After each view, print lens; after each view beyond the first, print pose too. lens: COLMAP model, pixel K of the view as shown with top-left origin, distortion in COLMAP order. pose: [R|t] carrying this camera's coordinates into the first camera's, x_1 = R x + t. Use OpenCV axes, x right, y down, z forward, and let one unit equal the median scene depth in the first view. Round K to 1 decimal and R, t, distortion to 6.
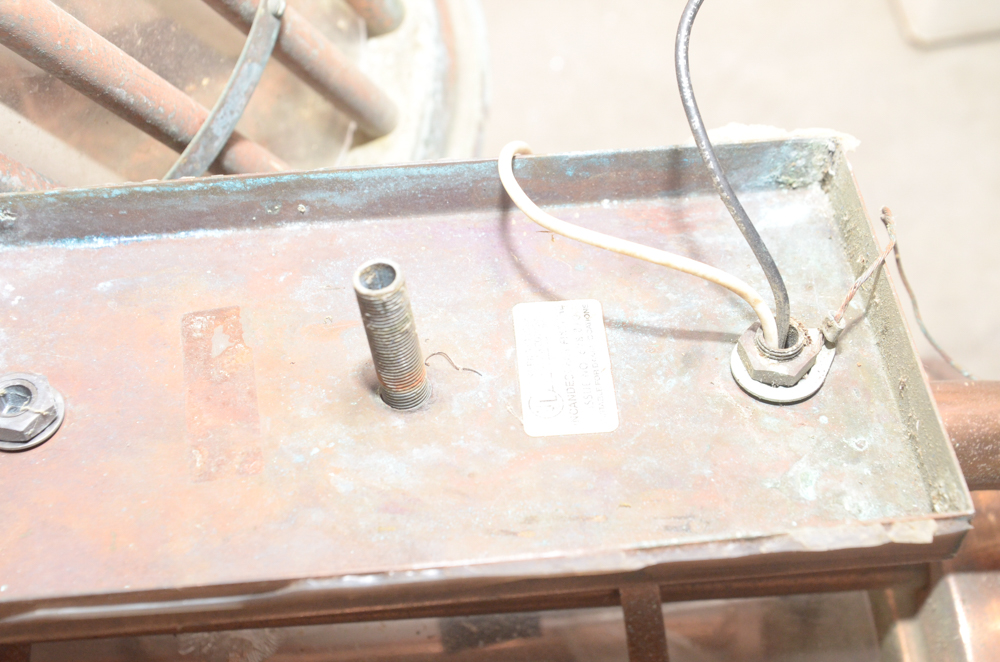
lens RADIAL K [[1488.2, 0, 500.0], [0, 1488.2, 331.0], [0, 0, 1]] dist [-0.023078, 0.130343]
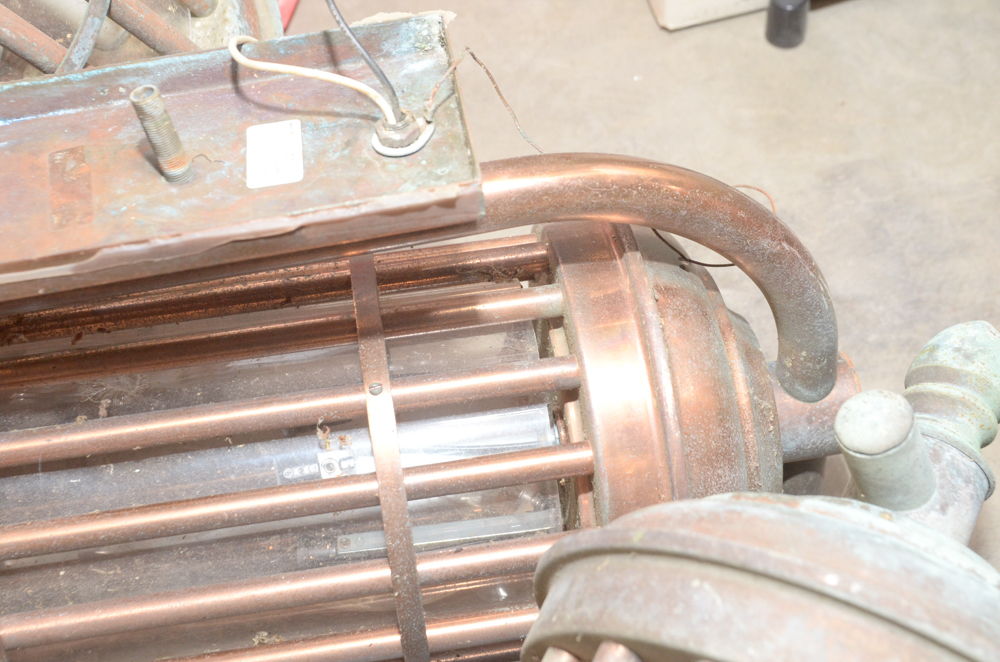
lens RADIAL K [[1488.2, 0, 500.0], [0, 1488.2, 331.0], [0, 0, 1]] dist [-0.023078, 0.130343]
pose [[0.994836, -0.099686, -0.019090, 0.303417], [0.097498, 0.990855, -0.093280, 0.396550], [0.028215, 0.090937, 0.995457, -0.627388]]
